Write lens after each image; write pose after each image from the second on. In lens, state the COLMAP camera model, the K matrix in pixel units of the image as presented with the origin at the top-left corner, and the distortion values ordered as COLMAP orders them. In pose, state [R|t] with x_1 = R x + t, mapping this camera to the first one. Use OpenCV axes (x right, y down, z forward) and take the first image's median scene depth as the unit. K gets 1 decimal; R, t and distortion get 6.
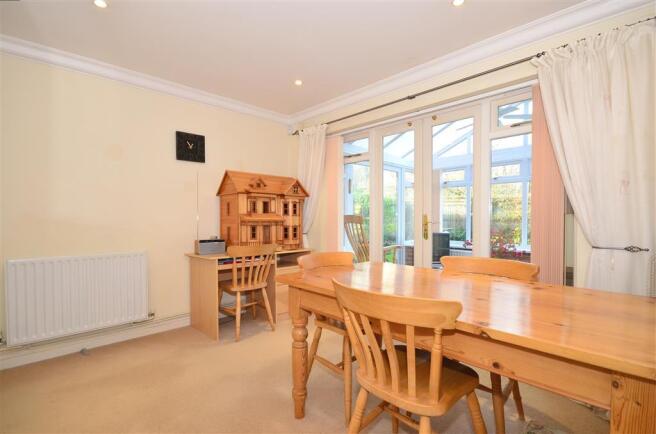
lens RADIAL K [[311.4, 0, 328.0], [0, 311.4, 217.0], [0, 0, 1]] dist [0.000400, 0.000054]
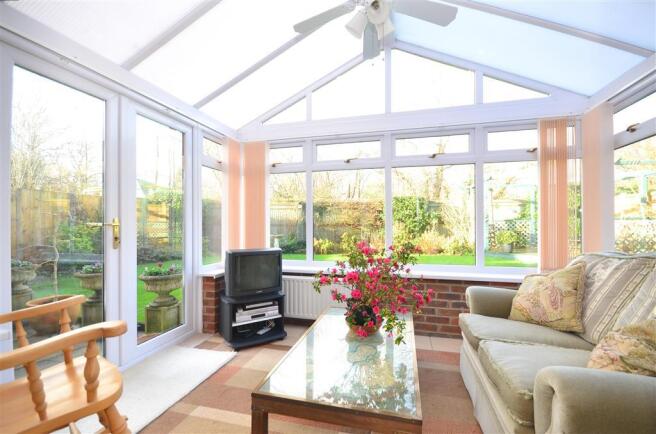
lens RADIAL K [[290.5, 0, 330.4], [0, 290.5, 222.7], [0, 0, 1]] dist [0.000357, -0.000728]
pose [[0.850603, -0.000903, 0.525807, 0.166310], [-0.000570, 0.999996, 0.002640, 0.001243], [-0.525807, -0.002545, 0.850600, 0.444056]]
